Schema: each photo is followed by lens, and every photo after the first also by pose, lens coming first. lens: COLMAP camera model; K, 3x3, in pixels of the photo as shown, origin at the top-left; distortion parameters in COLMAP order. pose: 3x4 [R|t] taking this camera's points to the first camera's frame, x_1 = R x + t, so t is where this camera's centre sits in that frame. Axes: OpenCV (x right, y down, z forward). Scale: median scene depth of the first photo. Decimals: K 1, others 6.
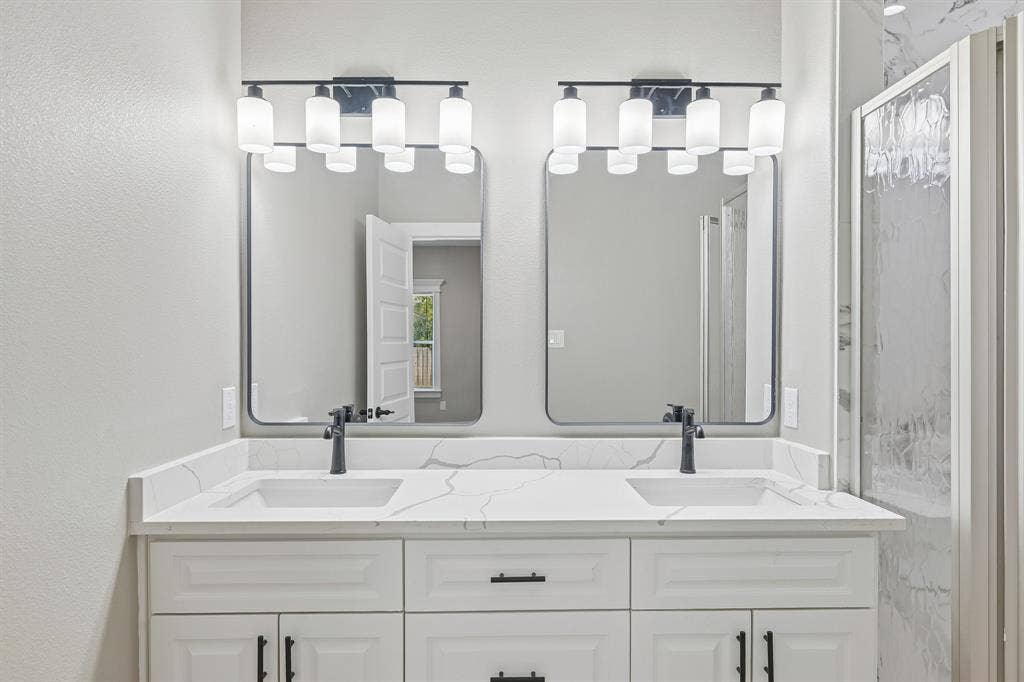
lens RADIAL K [[579.0, 0, 514.9], [0, 579.0, 351.8], [0, 0, 1]] dist [-0.002119, 0.000694]
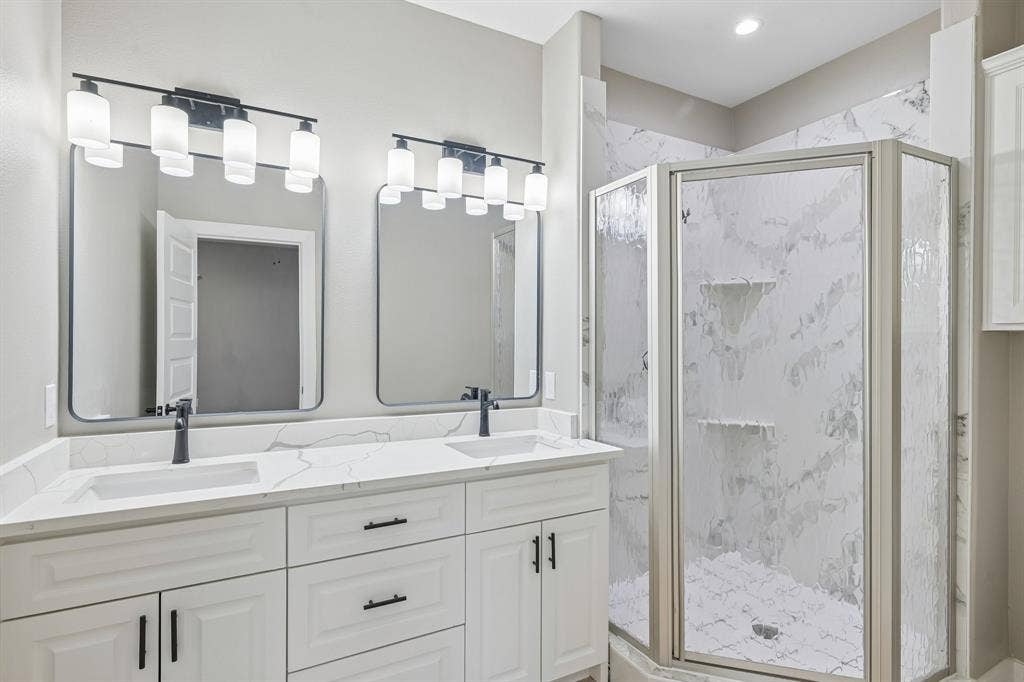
lens RADIAL K [[509.7, 0, 514.3], [0, 509.7, 341.7], [0, 0, 1]] dist [0.000910, -0.000243]
pose [[0.892050, 0.004154, 0.451918, -0.192042], [0.001630, 0.999922, -0.012410, 0.001720], [-0.451934, 0.011807, 0.891973, -0.109451]]
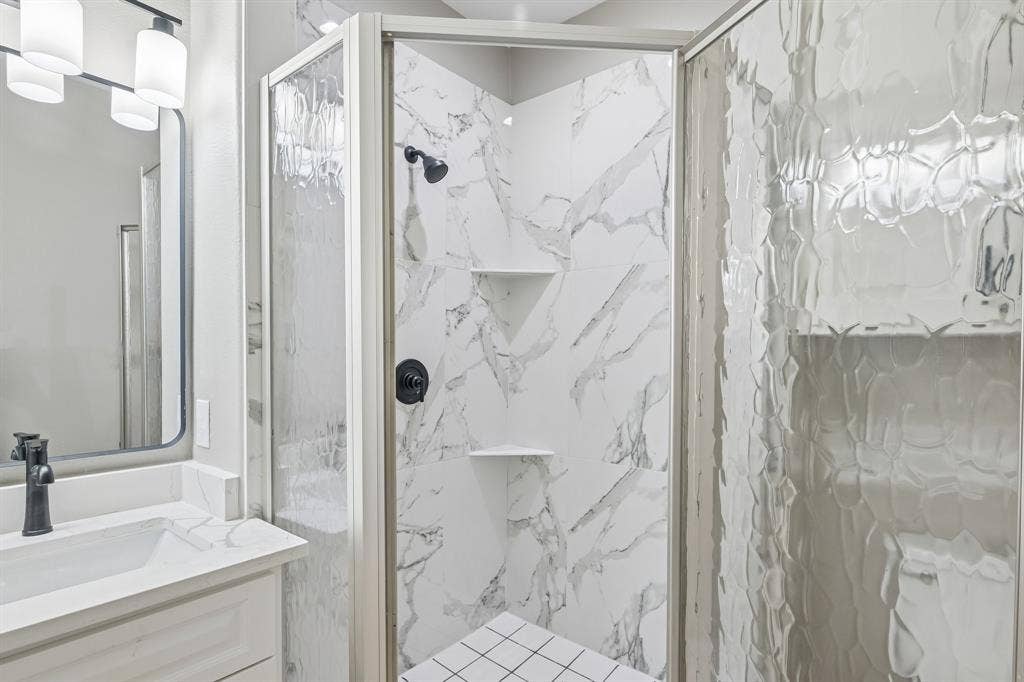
lens RADIAL K [[509.7, 0, 514.9], [0, 509.7, 362.6], [0, 0, 1]] dist [0.000910, -0.000243]
pose [[0.654402, -0.014755, 0.756003, 0.228025], [0.001912, 0.999839, 0.017859, -0.002847], [-0.756145, -0.010242, 0.654324, 0.191375]]
